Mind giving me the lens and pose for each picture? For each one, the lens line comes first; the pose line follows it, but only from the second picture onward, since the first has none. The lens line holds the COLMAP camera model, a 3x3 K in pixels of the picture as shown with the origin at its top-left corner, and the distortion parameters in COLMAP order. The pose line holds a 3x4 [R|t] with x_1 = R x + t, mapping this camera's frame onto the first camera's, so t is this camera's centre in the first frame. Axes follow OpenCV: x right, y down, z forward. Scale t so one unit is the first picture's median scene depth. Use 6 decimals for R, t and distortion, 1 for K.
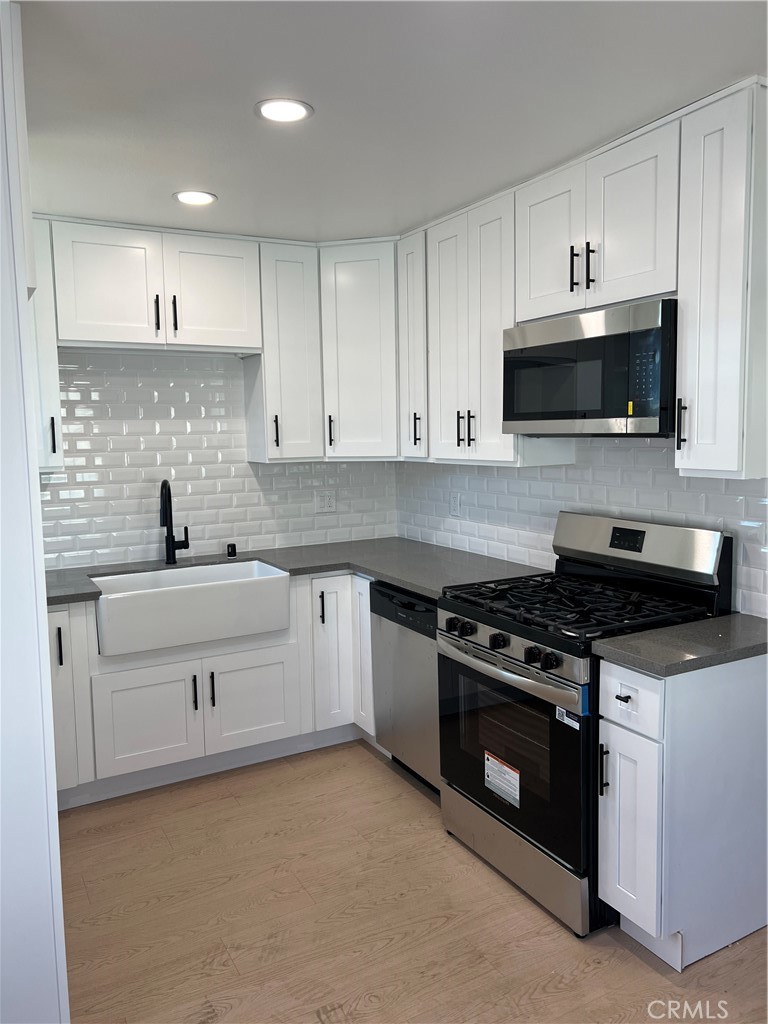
lens RADIAL K [[763.5, 0, 389.3], [0, 763.5, 497.4], [0, 0, 1]] dist [0.053534, -0.063246]
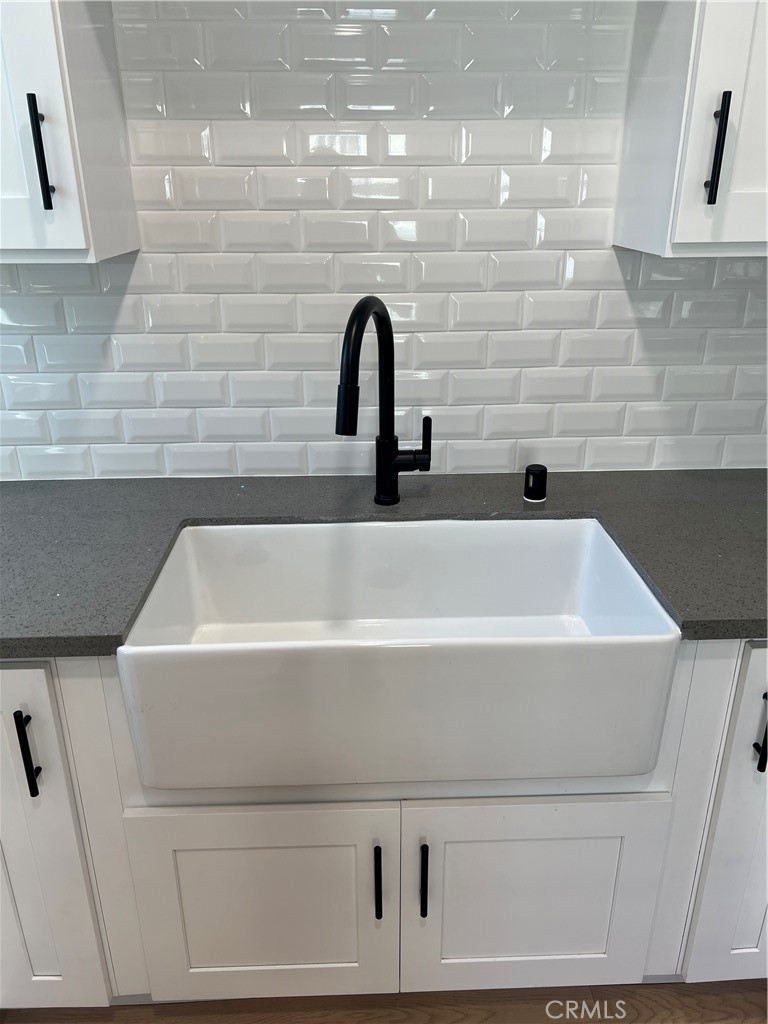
lens RADIAL K [[781.5, 0, 384.0], [0, 781.5, 512.0], [0, 0, 1]] dist [0.034925, -0.000332]
pose [[0.889528, 0.192262, -0.414458, -0.113881], [-0.053527, 0.944755, 0.323378, -0.047758], [0.453735, -0.265469, 0.850677, 0.668839]]
